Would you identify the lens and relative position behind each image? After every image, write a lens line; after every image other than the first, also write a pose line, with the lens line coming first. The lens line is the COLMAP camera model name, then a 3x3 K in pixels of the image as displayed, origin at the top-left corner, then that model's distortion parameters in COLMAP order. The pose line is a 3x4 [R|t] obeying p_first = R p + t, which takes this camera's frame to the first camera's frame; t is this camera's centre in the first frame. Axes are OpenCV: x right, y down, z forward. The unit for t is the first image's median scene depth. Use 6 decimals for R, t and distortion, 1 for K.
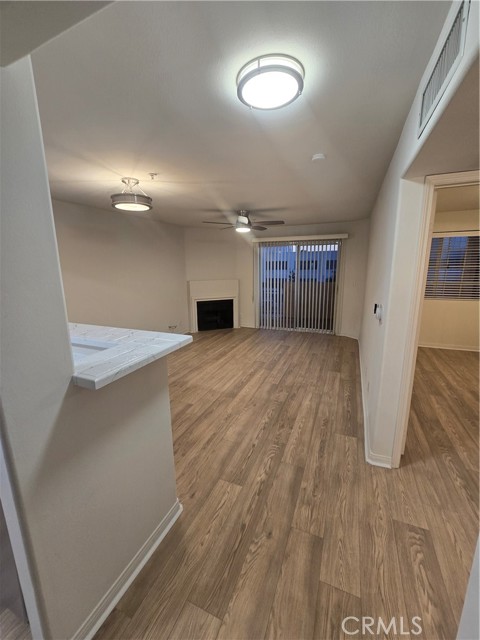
lens RADIAL K [[262.8, 0, 236.5], [0, 262.8, 318.1], [0, 0, 1]] dist [-0.003033, -0.000051]
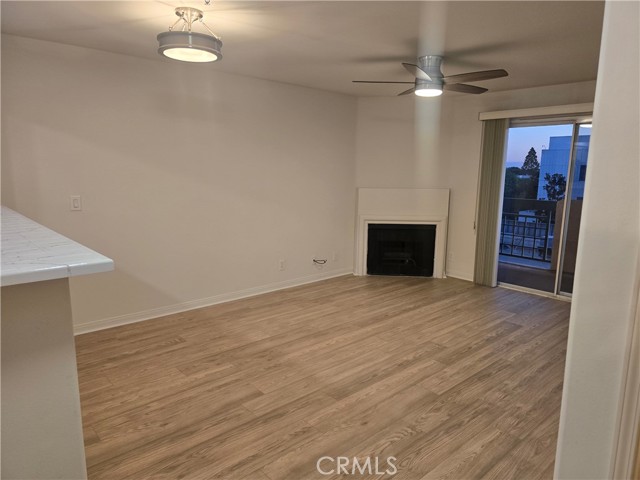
lens RADIAL K [[431.5, 0, 322.1], [0, 431.5, 243.2], [0, 0, 1]] dist [0.033998, -0.000270]
pose [[0.913921, 0.096726, -0.394198, 0.227330], [-0.107367, 0.994207, -0.004971, -0.004911], [0.391434, 0.046867, 0.919012, 0.130137]]
